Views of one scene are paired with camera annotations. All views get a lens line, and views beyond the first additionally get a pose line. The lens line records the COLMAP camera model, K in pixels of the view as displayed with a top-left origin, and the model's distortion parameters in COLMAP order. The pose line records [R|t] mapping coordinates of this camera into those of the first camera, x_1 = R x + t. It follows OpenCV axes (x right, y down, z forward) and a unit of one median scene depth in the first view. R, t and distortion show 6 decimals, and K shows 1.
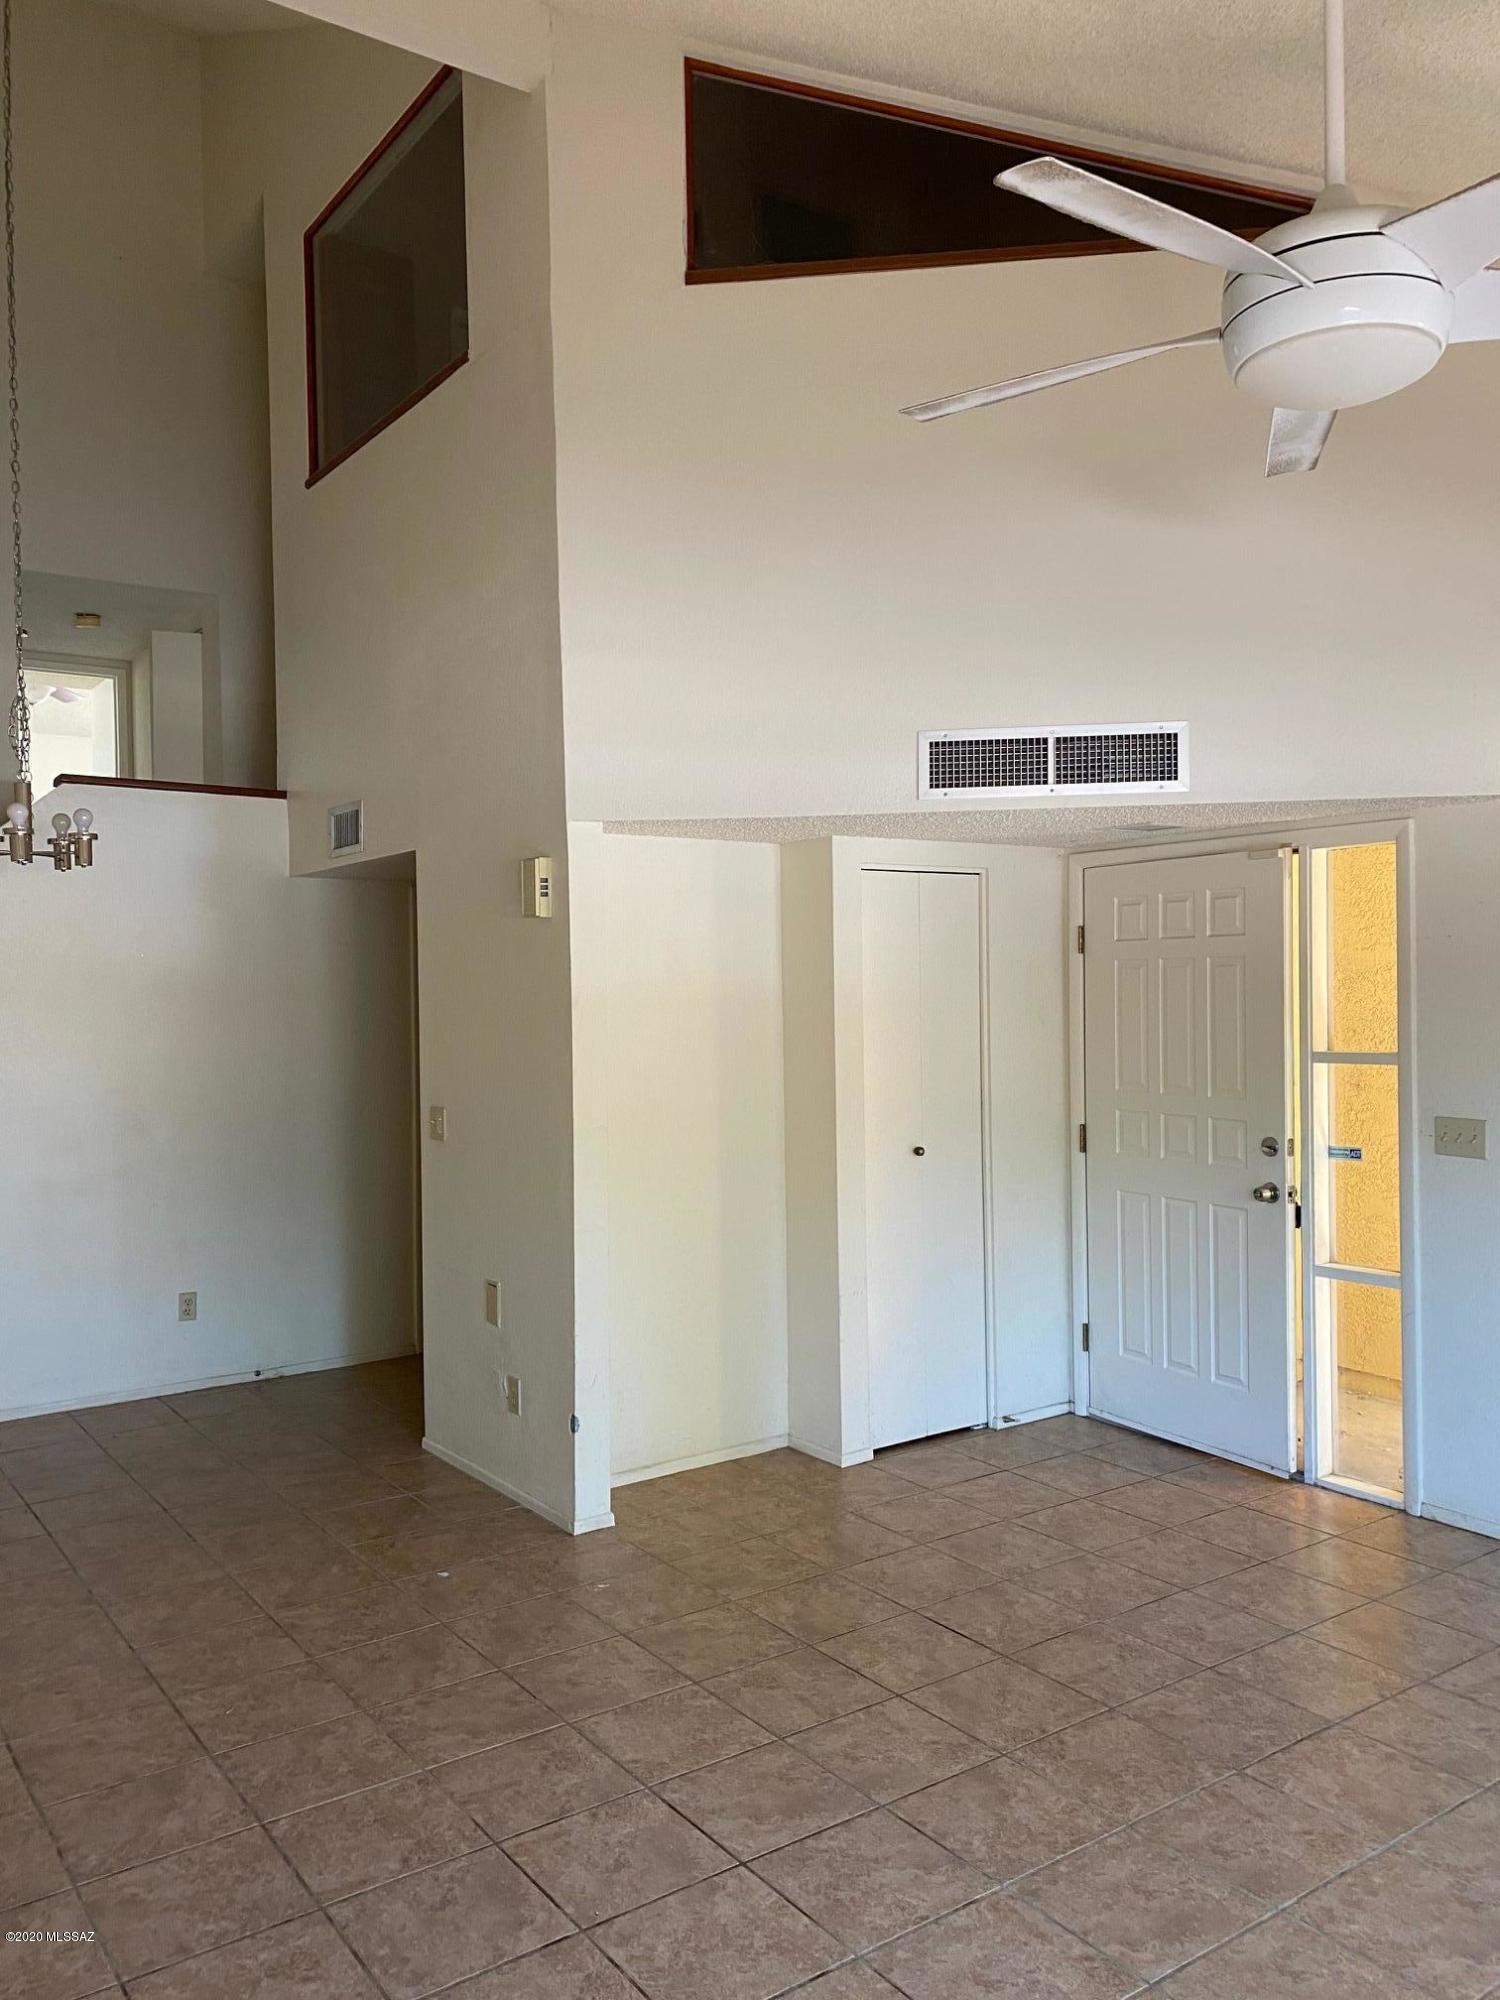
lens RADIAL K [[1548.2, 0, 754.9], [0, 1548.2, 988.8], [0, 0, 1]] dist [0.029939, -0.003292]
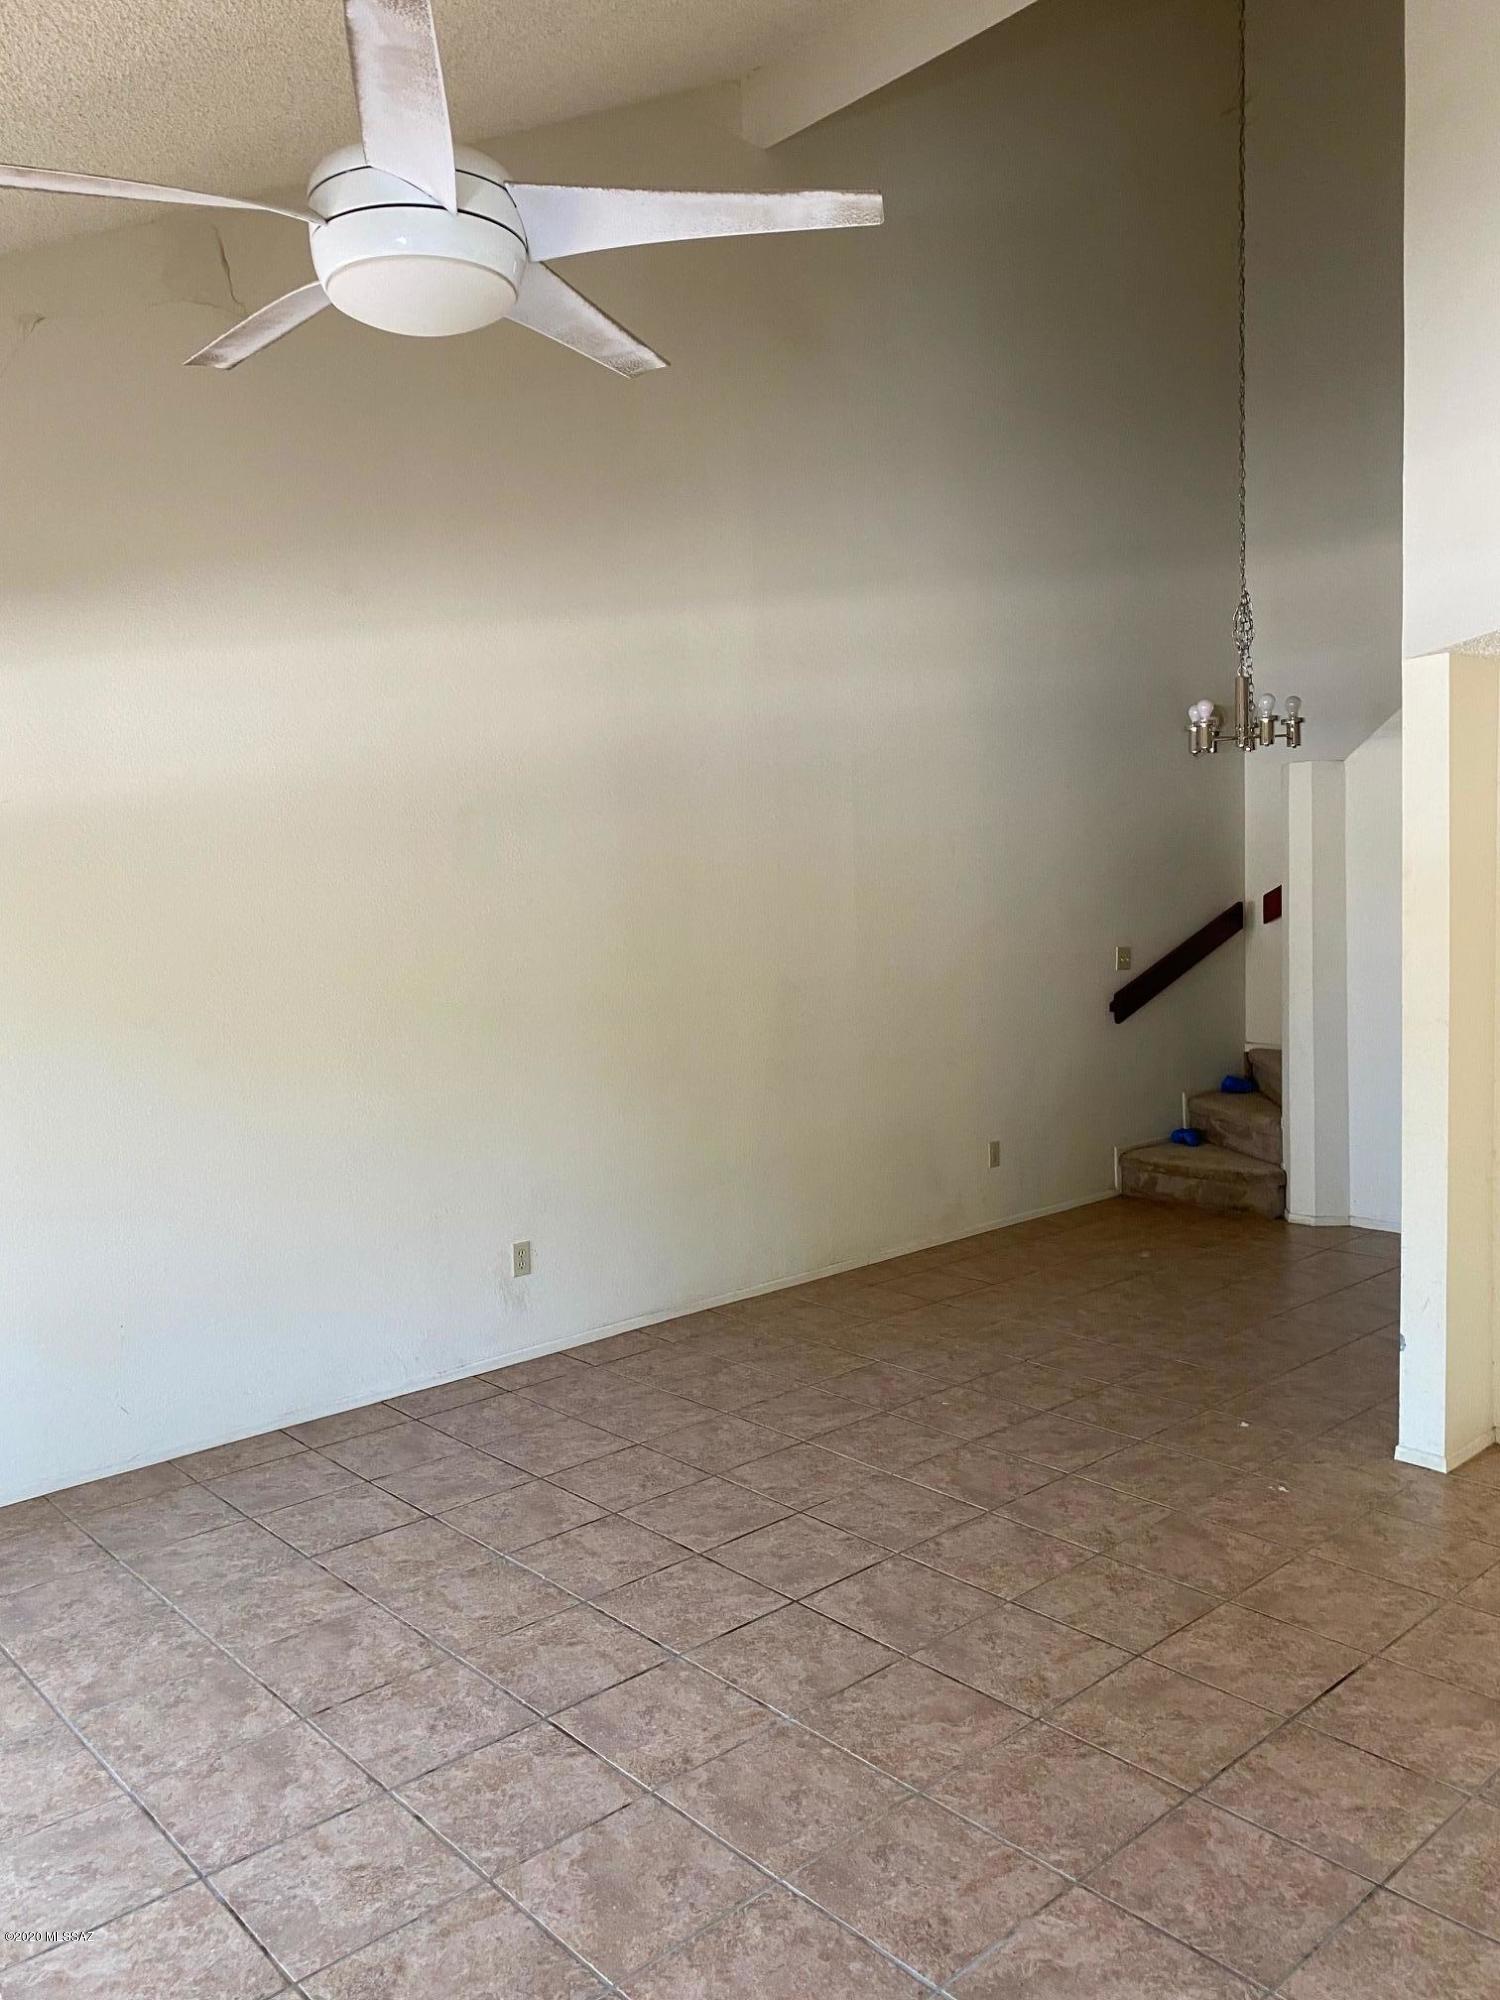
lens RADIAL K [[1548.2, 0, 754.9], [0, 1548.2, 988.8], [0, 0, 1]] dist [0.029939, -0.003292]
pose [[0.101235, 0.081007, -0.991559, 1.023843], [0.028776, 0.996024, 0.084310, -0.012309], [0.994446, -0.037068, 0.098502, 0.777645]]
